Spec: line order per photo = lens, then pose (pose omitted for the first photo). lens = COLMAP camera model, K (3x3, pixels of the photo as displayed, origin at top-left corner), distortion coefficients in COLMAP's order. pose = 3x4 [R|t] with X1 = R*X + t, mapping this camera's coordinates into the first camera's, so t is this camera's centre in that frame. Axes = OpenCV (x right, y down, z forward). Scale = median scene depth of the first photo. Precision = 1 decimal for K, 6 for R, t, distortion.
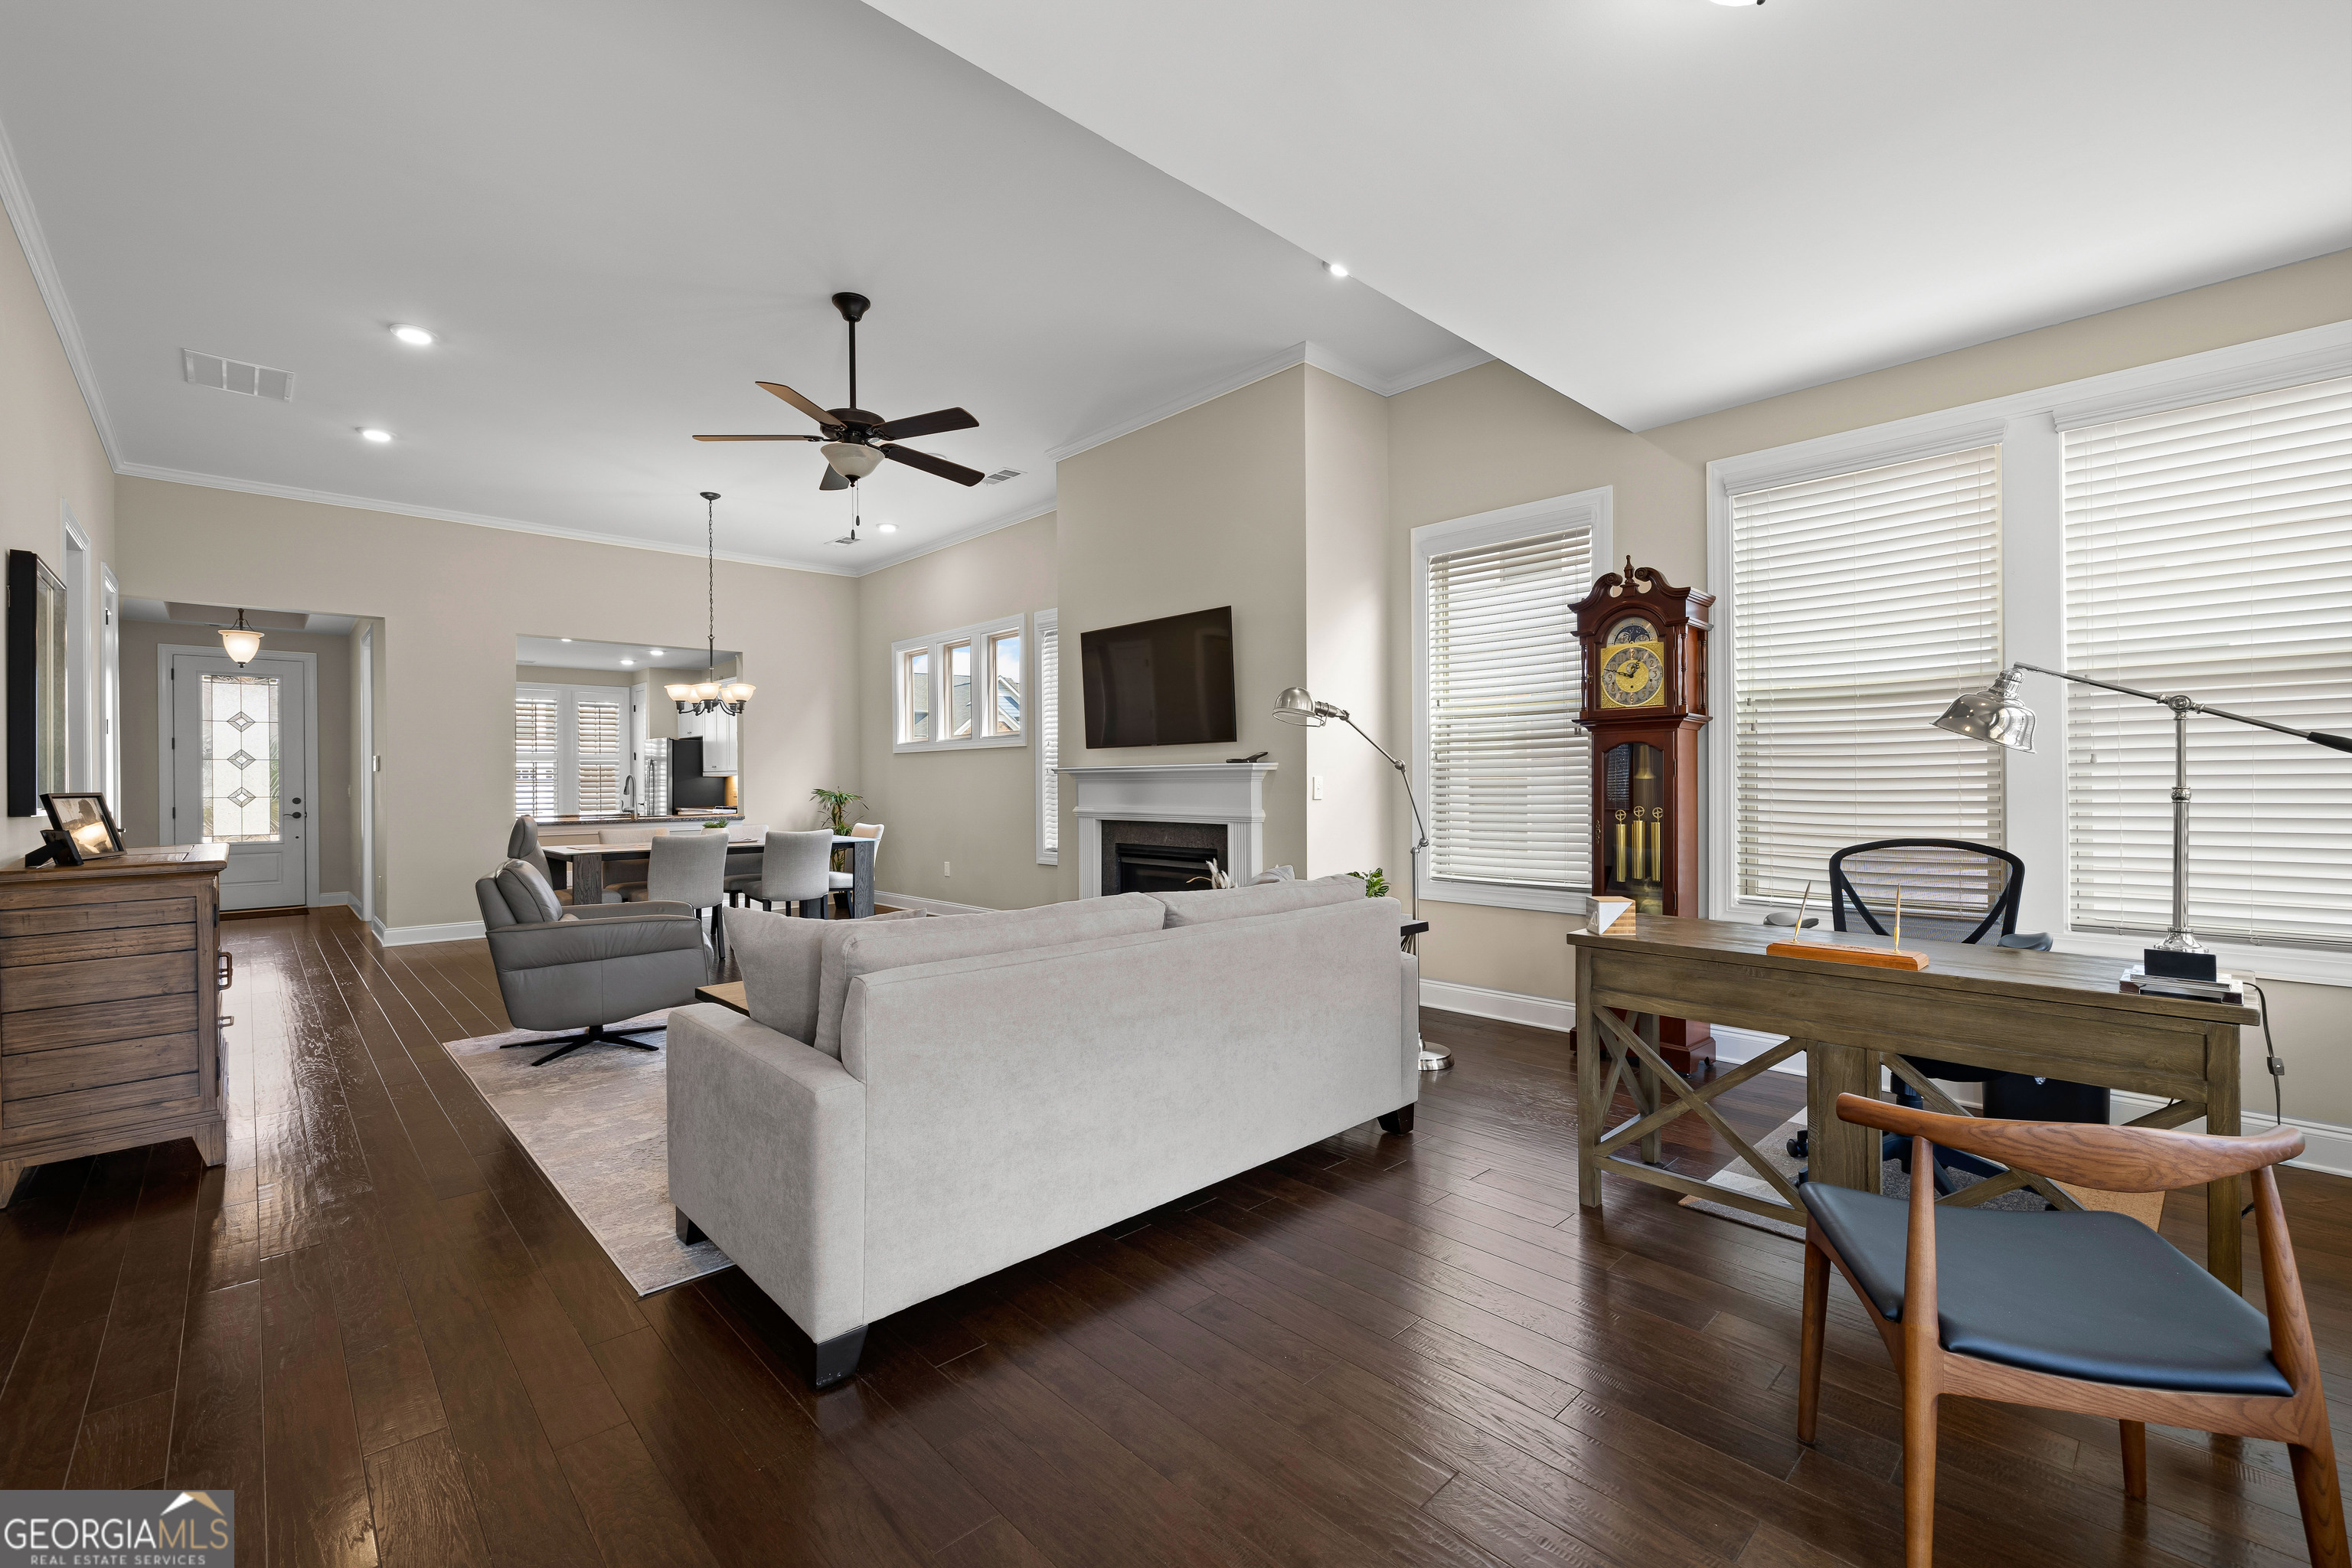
lens RADIAL K [[984.8, 0, 1174.7], [0, 984.8, 780.7], [0, 0, 1]] dist [0.001264, 0.000130]
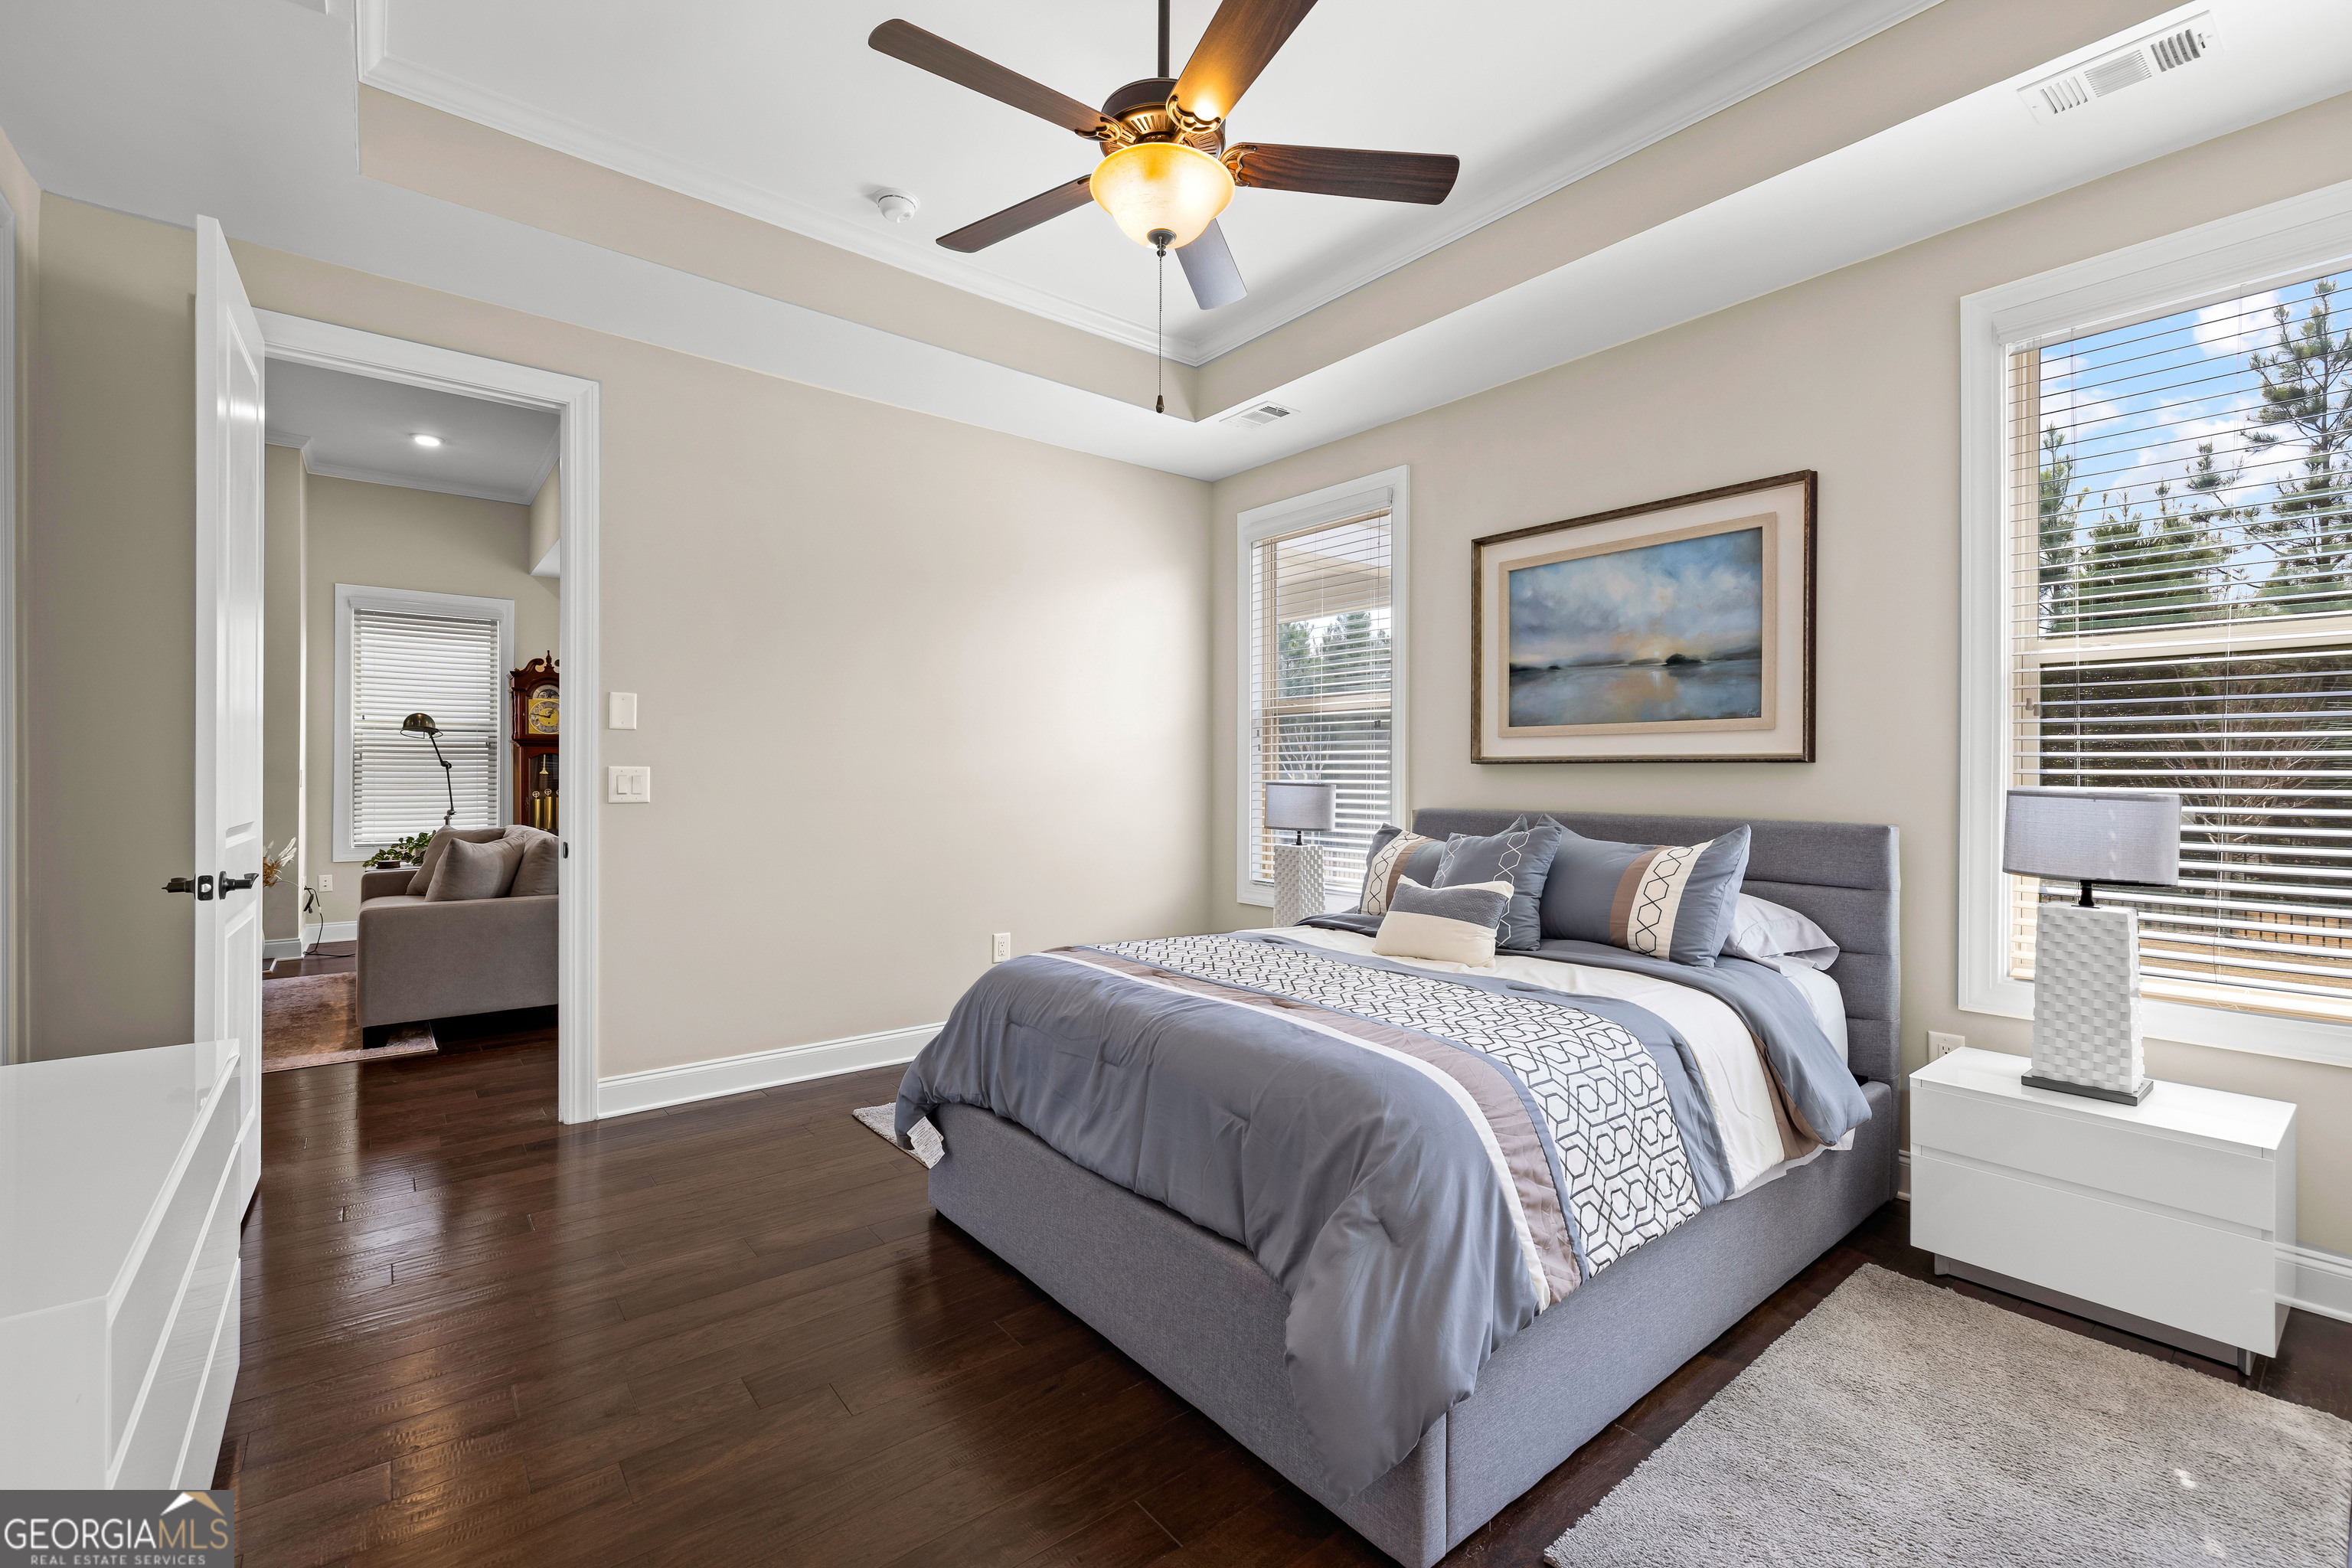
lens RADIAL K [[995.2, 0, 1176.0], [0, 995.2, 784.0], [0, 0, 1]] dist [0.000292, 0.000799]
pose [[0.075724, 0.001603, 0.997128, -1.104914], [-0.004209, 0.999990, -0.001288, 0.012363], [-0.997120, -0.004099, 0.075730, -0.249807]]
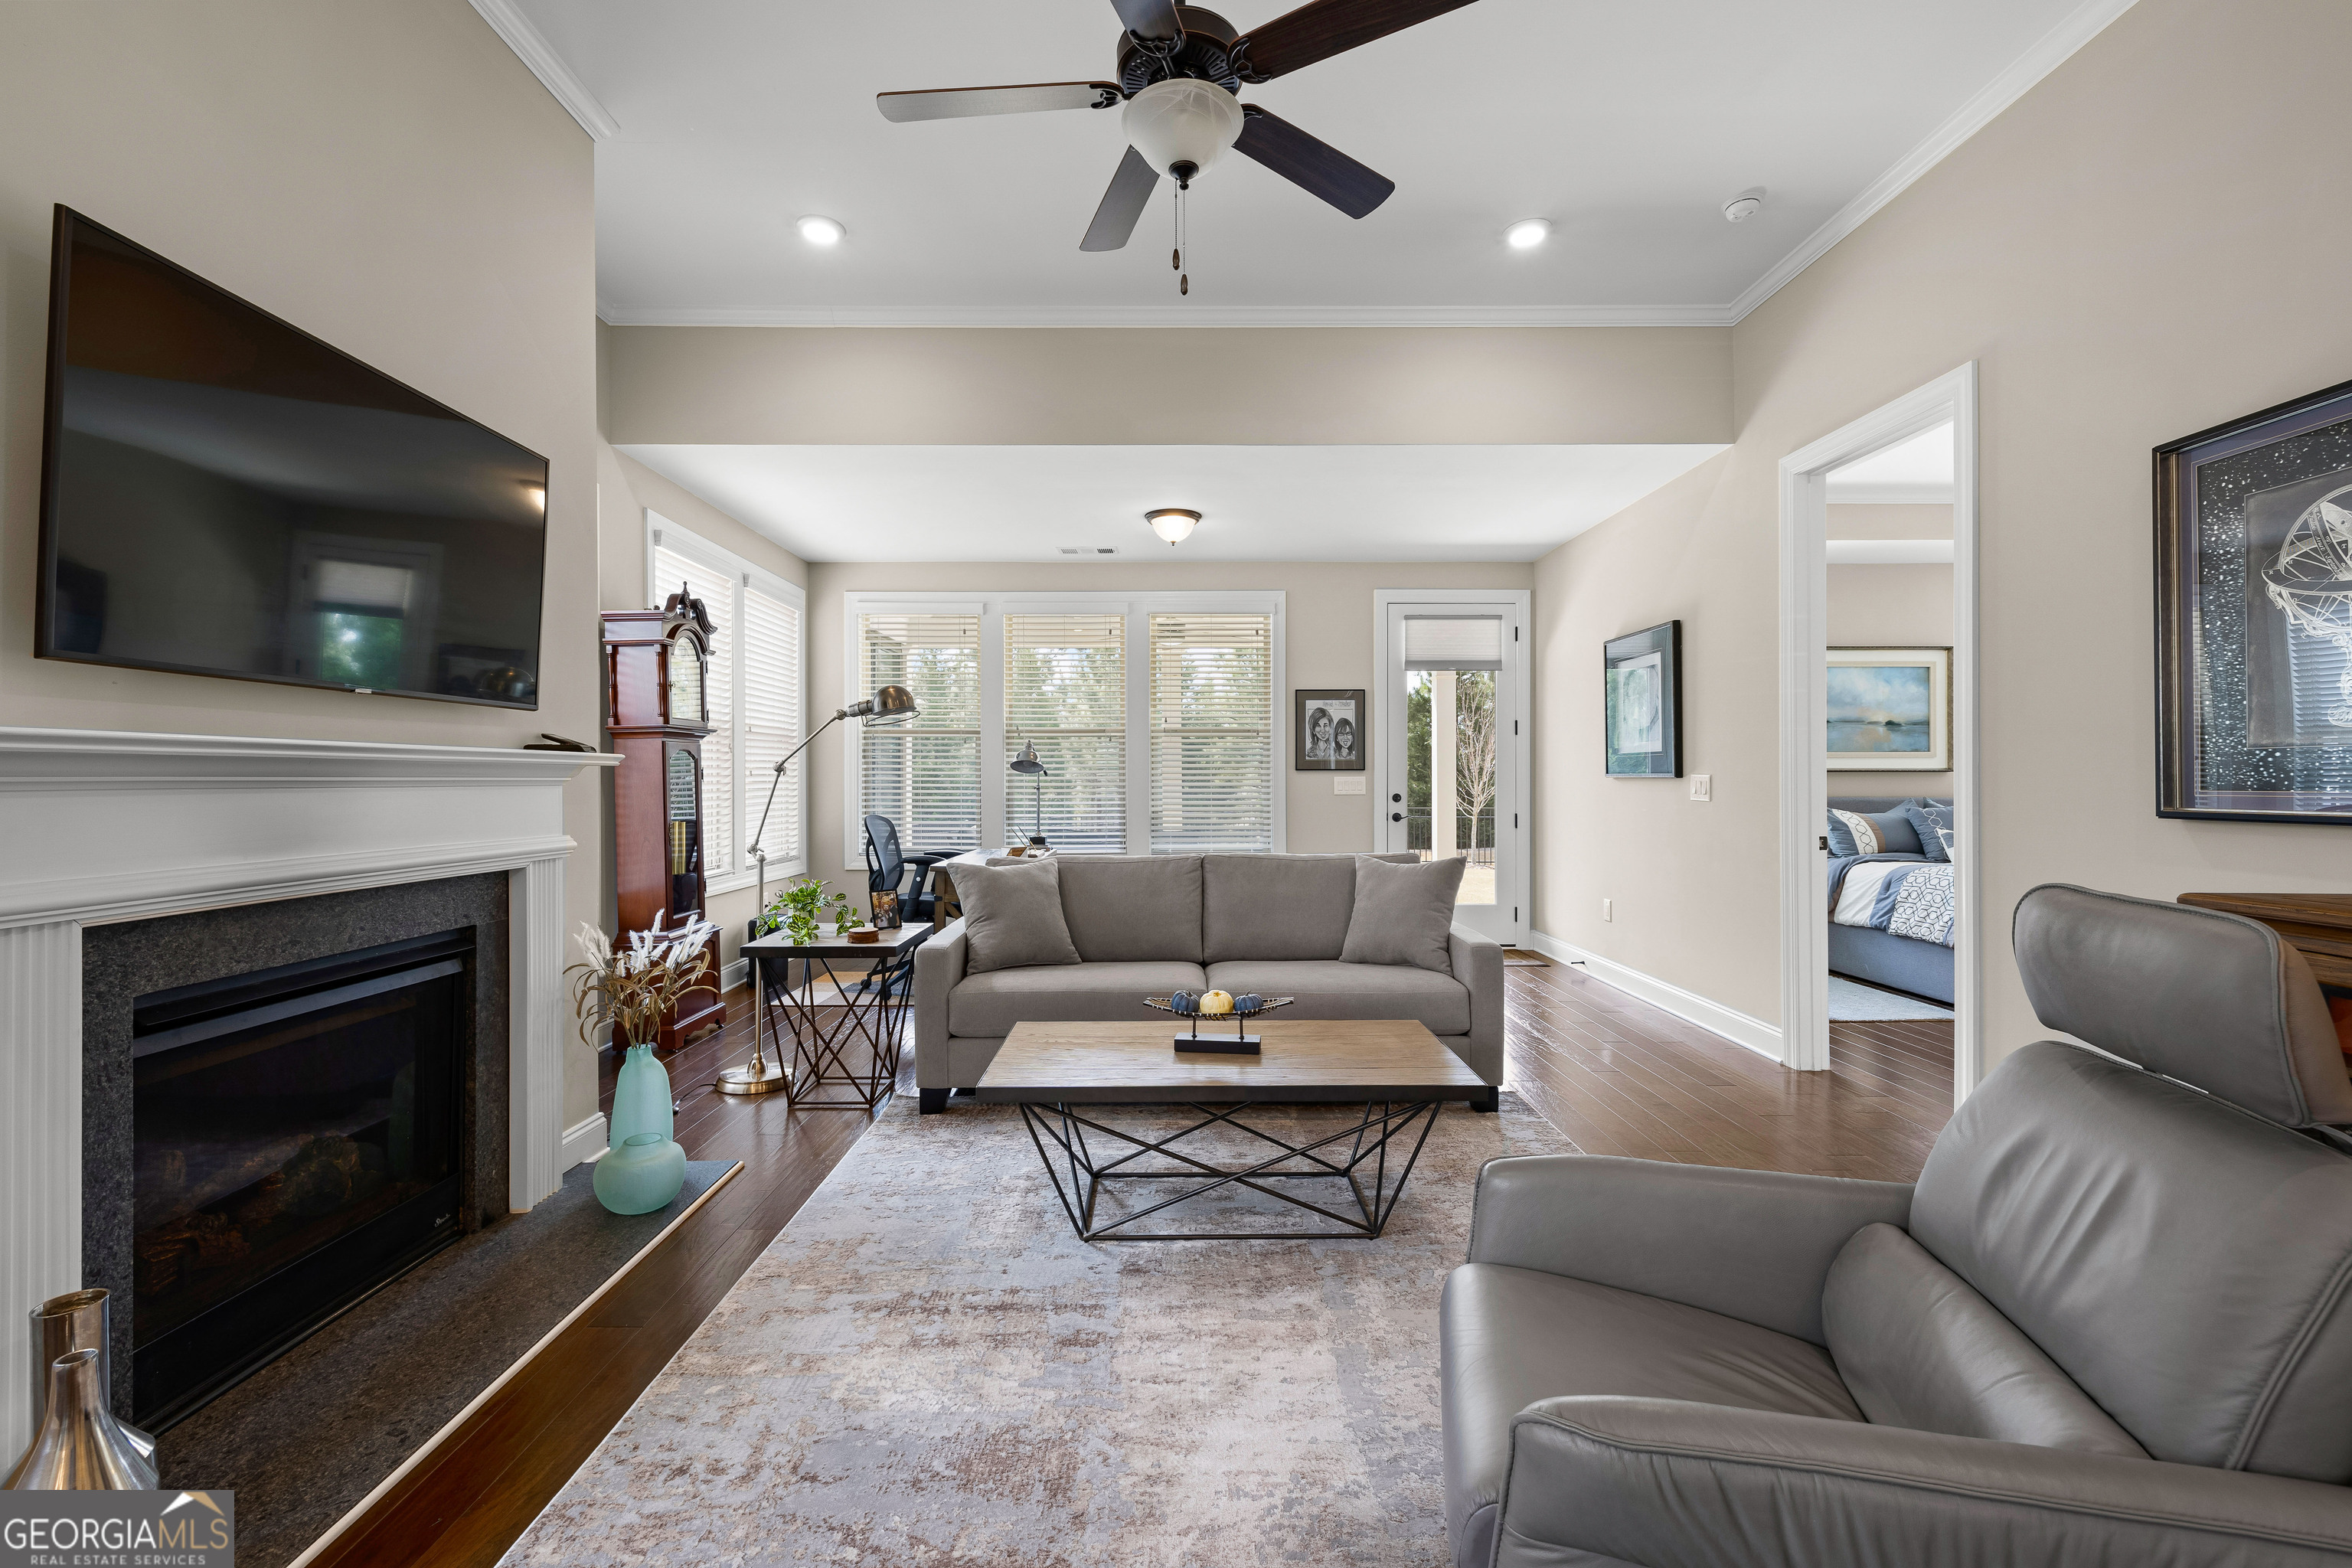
lens RADIAL K [[986.3, 0, 1173.0], [0, 986.3, 780.0], [0, 0, 1]] dist [0.000373, -0.000091]
pose [[-0.730763, 0.010218, 0.682555, -0.601148], [0.009445, 0.999944, -0.004857, 0.004386], [-0.682566, 0.002897, -0.730818, 1.243979]]
